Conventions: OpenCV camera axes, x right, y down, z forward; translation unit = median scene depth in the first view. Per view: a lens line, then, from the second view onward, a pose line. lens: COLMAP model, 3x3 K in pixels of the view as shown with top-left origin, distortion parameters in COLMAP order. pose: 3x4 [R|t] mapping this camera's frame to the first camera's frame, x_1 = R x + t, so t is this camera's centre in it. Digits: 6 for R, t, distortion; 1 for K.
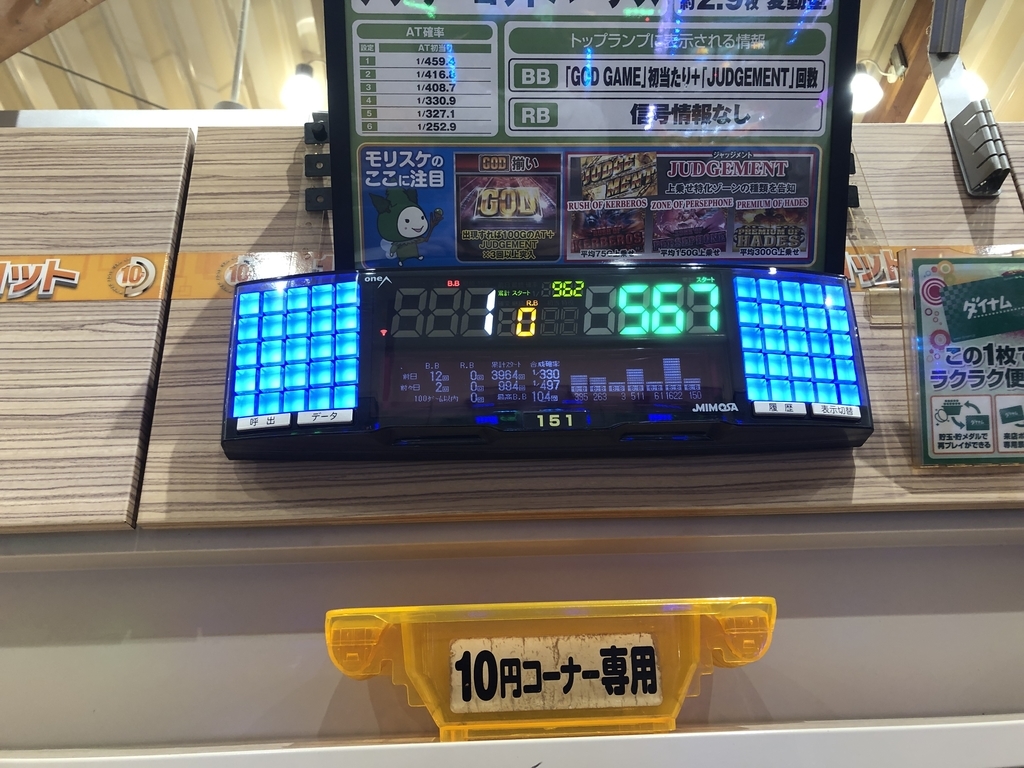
lens RADIAL K [[914.8, 0, 545.3], [0, 914.8, 385.1], [0, 0, 1]] dist [0.020211, -0.003067]
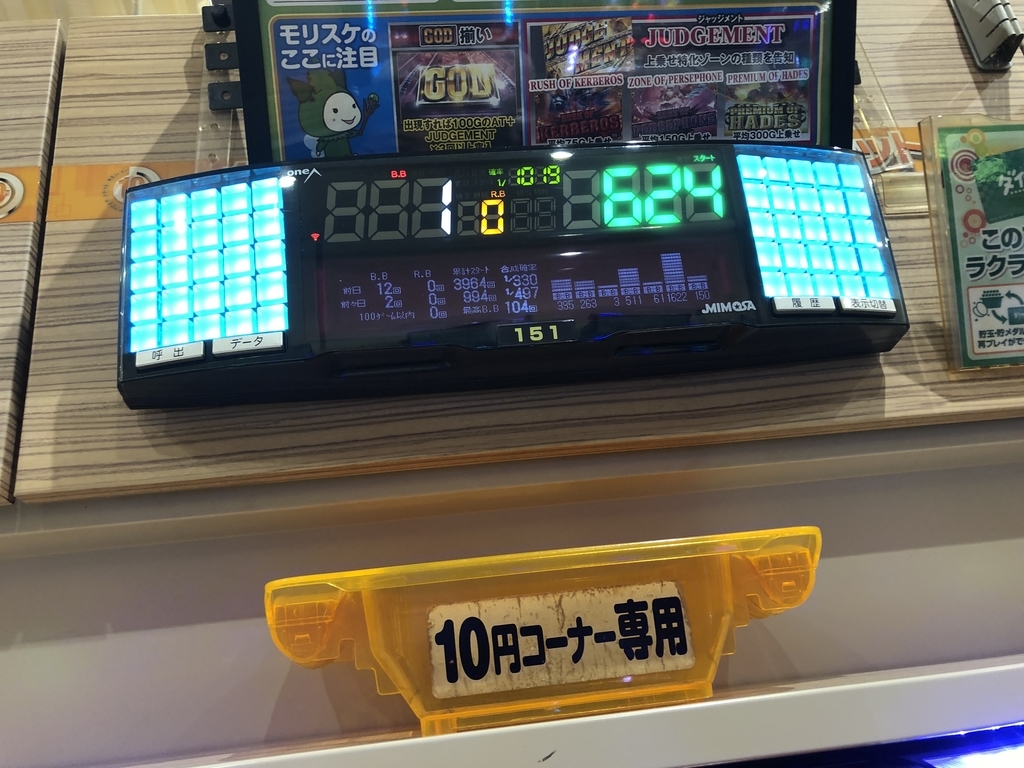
lens RADIAL K [[914.8, 0, 545.3], [0, 914.8, 385.1], [0, 0, 1]] dist [0.020211, -0.003067]
pose [[0.995920, -0.059039, 0.068253, -0.036502], [0.057563, 0.998068, 0.023389, 0.060959], [-0.069502, -0.019364, 0.997394, 0.171607]]
